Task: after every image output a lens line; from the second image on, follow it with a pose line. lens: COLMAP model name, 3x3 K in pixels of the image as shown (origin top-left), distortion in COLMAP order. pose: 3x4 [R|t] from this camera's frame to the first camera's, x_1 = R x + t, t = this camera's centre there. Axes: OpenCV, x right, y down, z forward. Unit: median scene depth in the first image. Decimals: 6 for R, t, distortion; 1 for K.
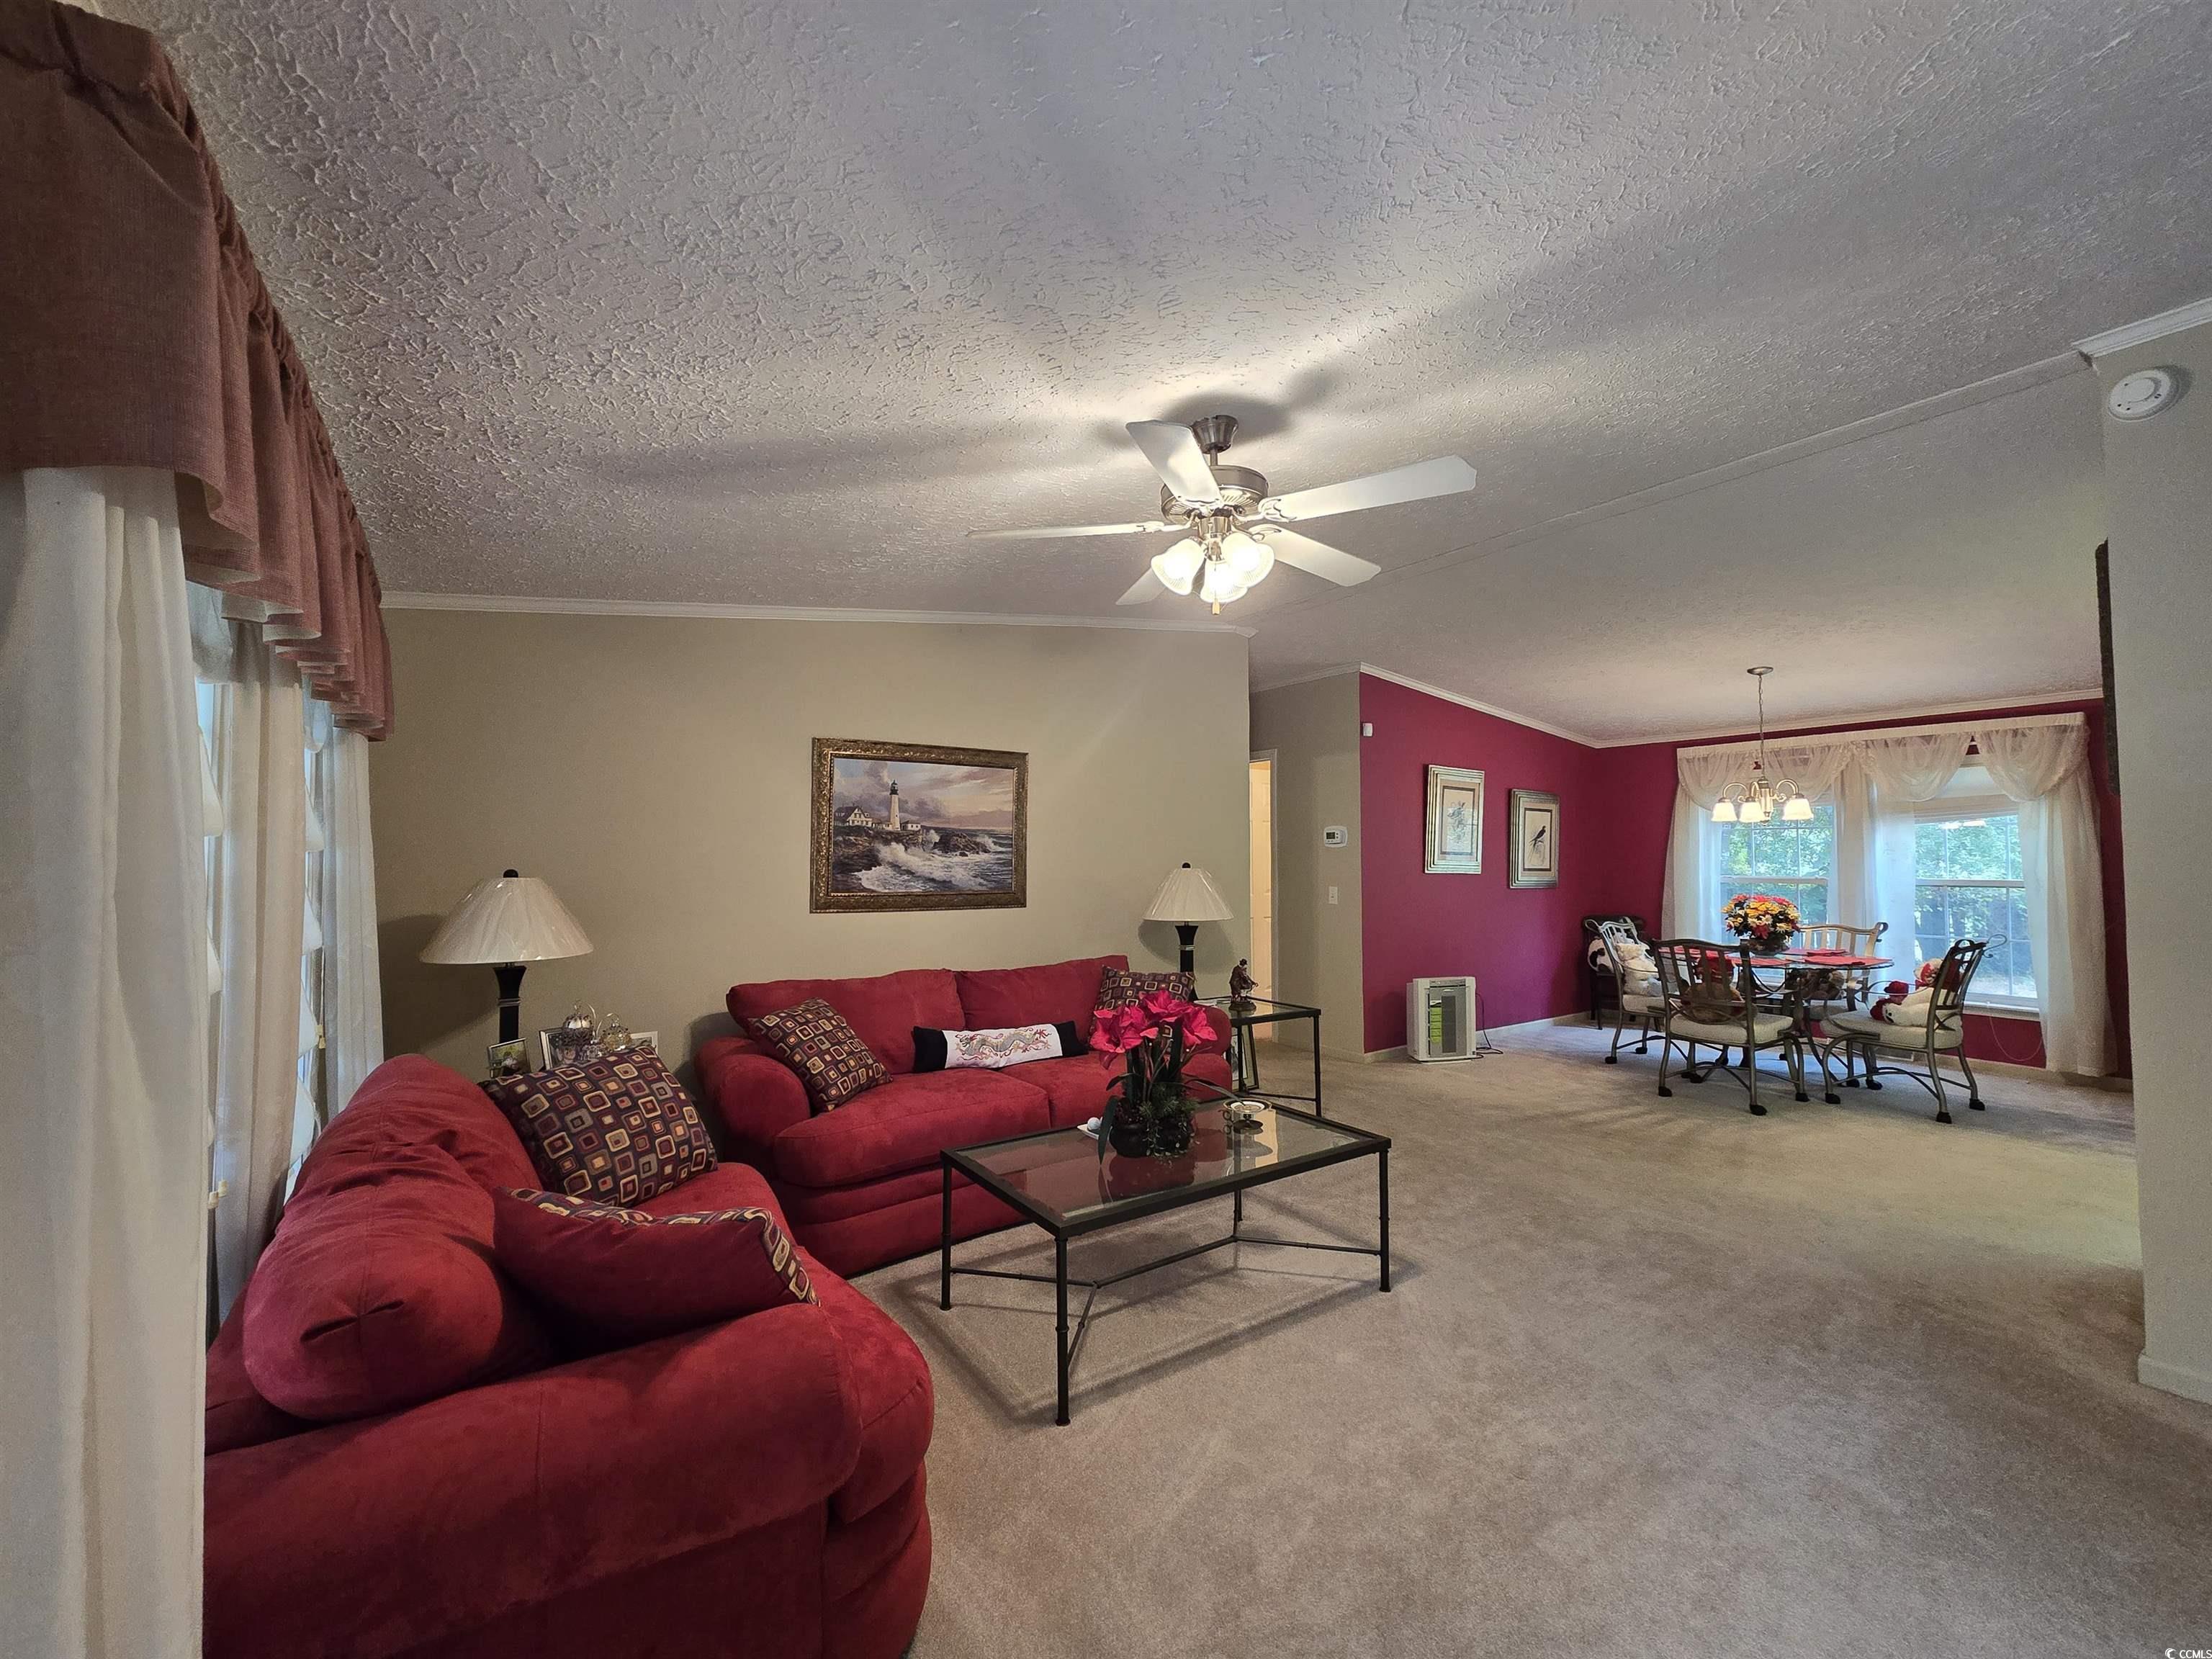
lens RADIAL K [[901.0, 0, 1110.5], [0, 901.0, 830.8], [0, 0, 1]] dist [-0.003745, 0.001199]
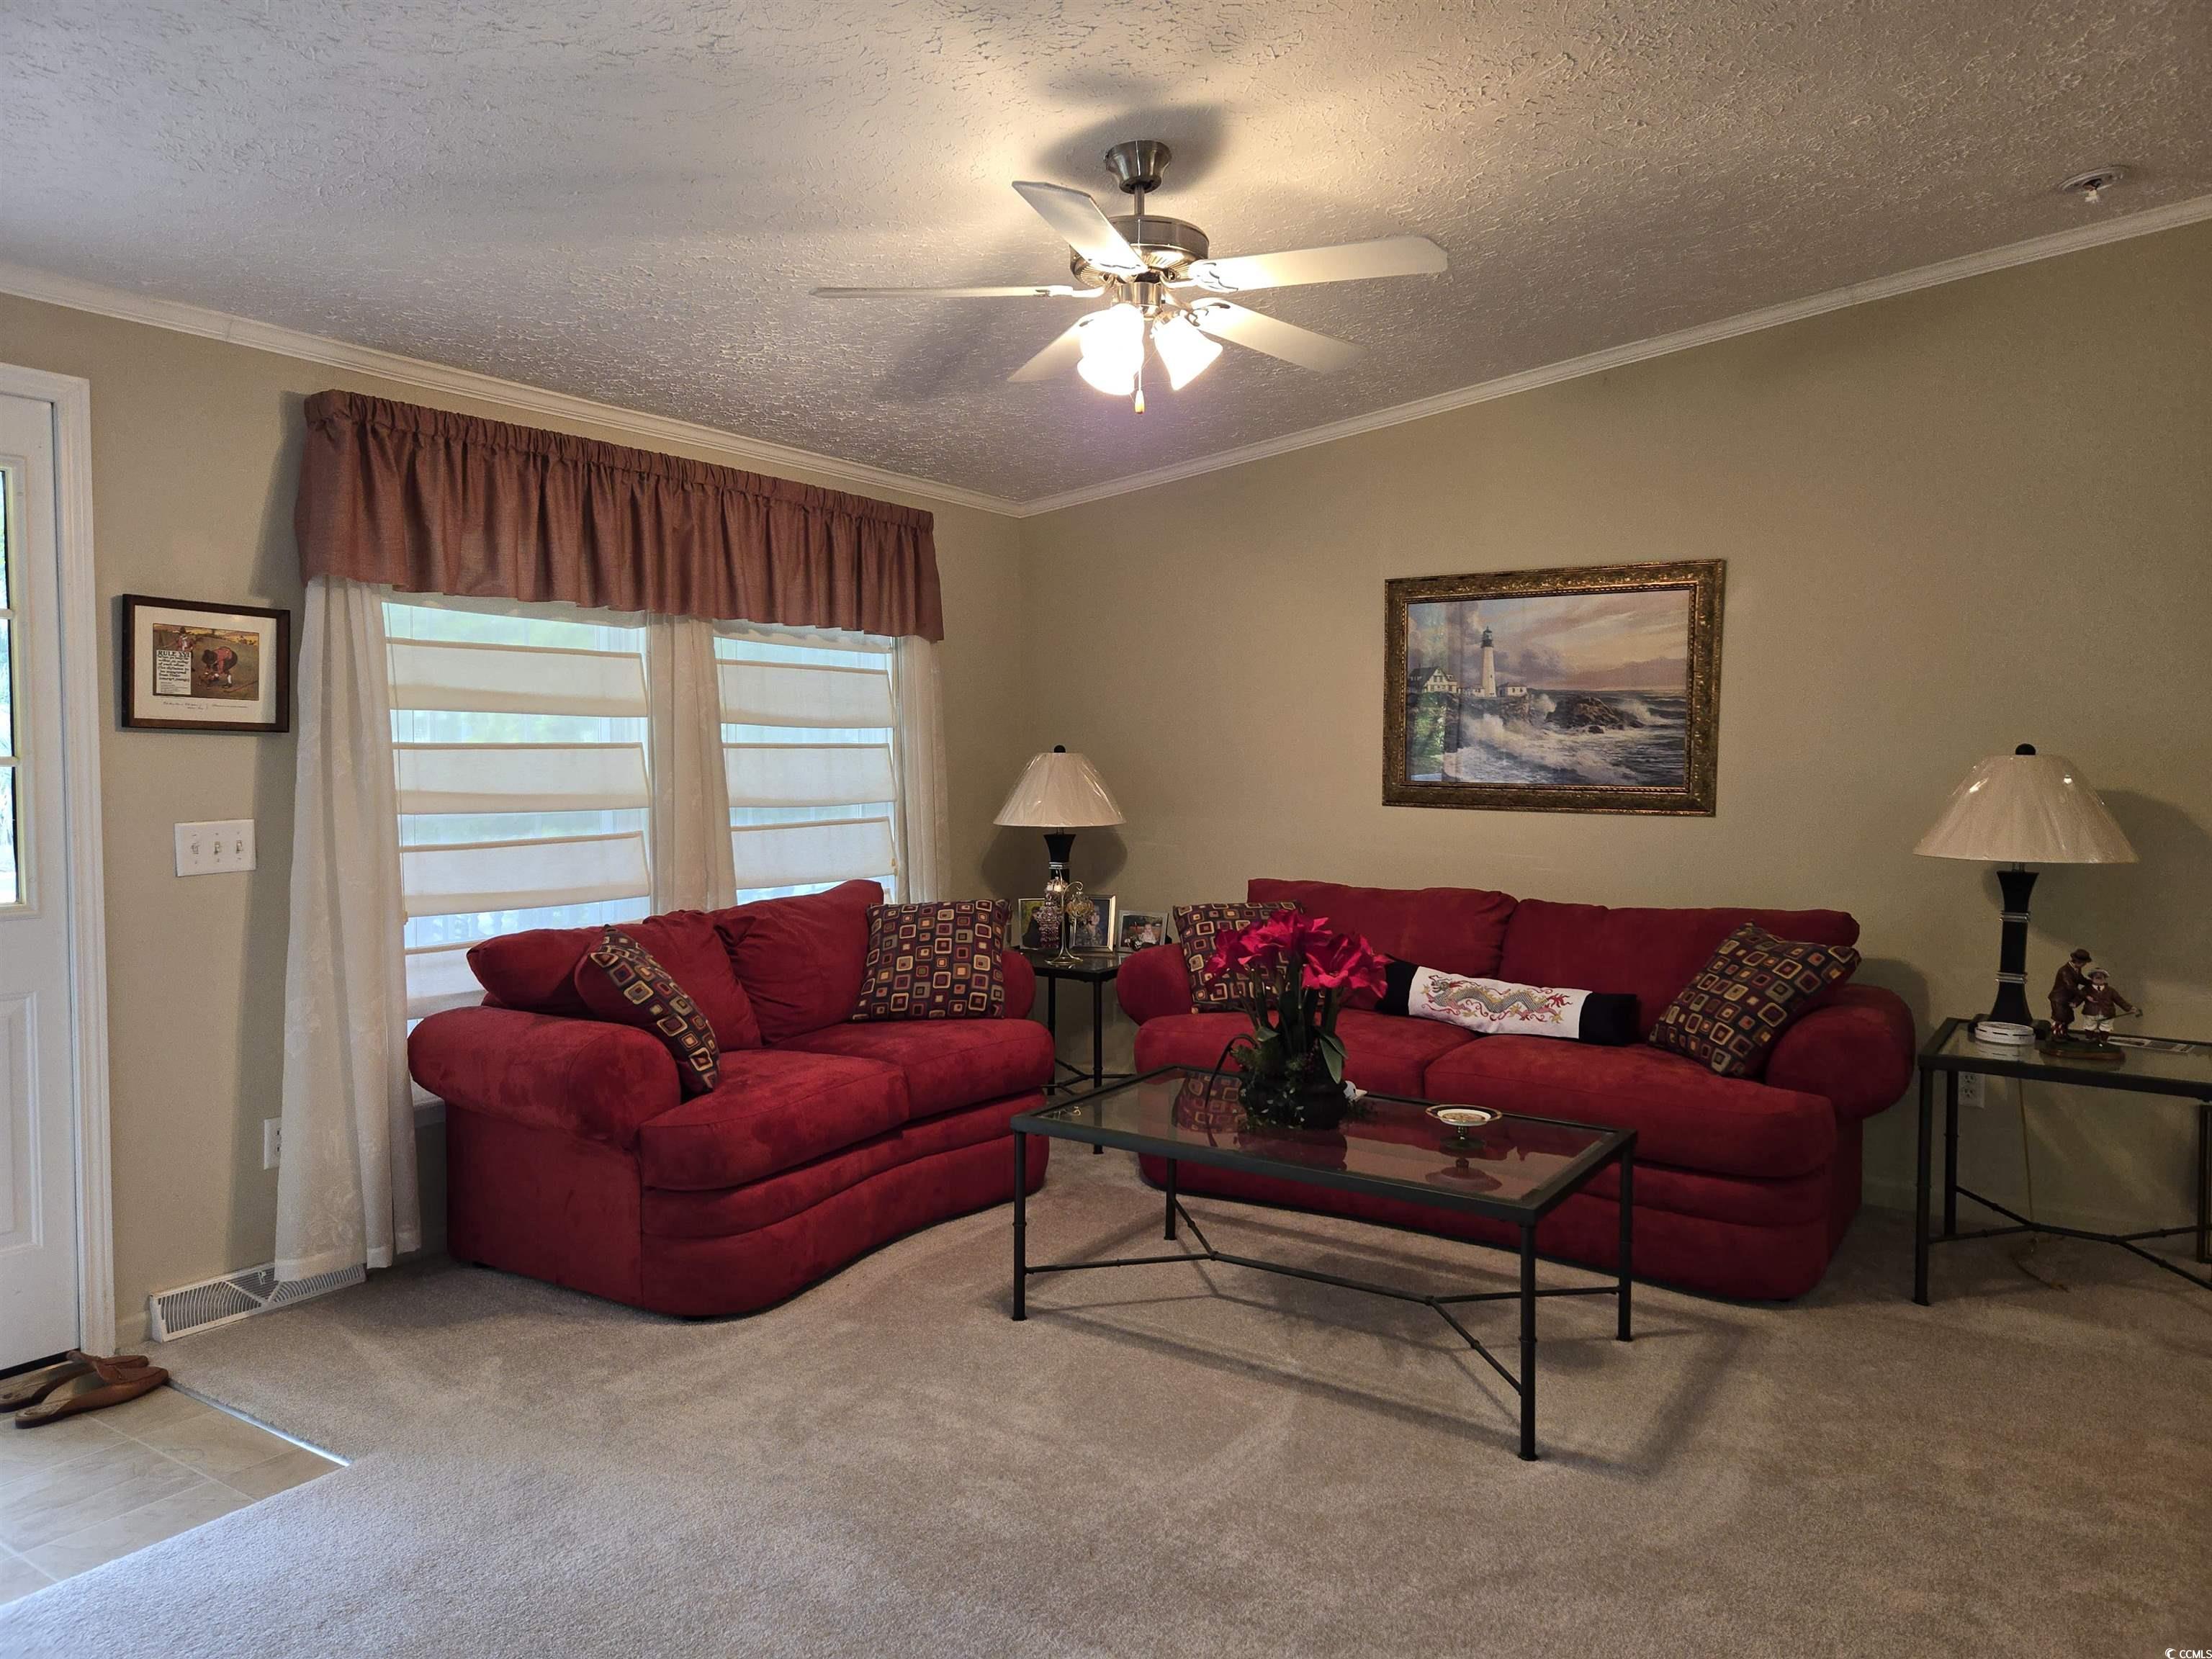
lens RADIAL K [[1471.9, 0, 1113.5], [0, 1471.9, 833.5], [0, 0, 1]] dist [0.071249, -0.058541]
pose [[0.384176, 0.057604, -0.921461, 0.740274], [0.022156, 0.997189, 0.071576, 0.017137], [0.922994, -0.047913, 0.381820, 0.270539]]
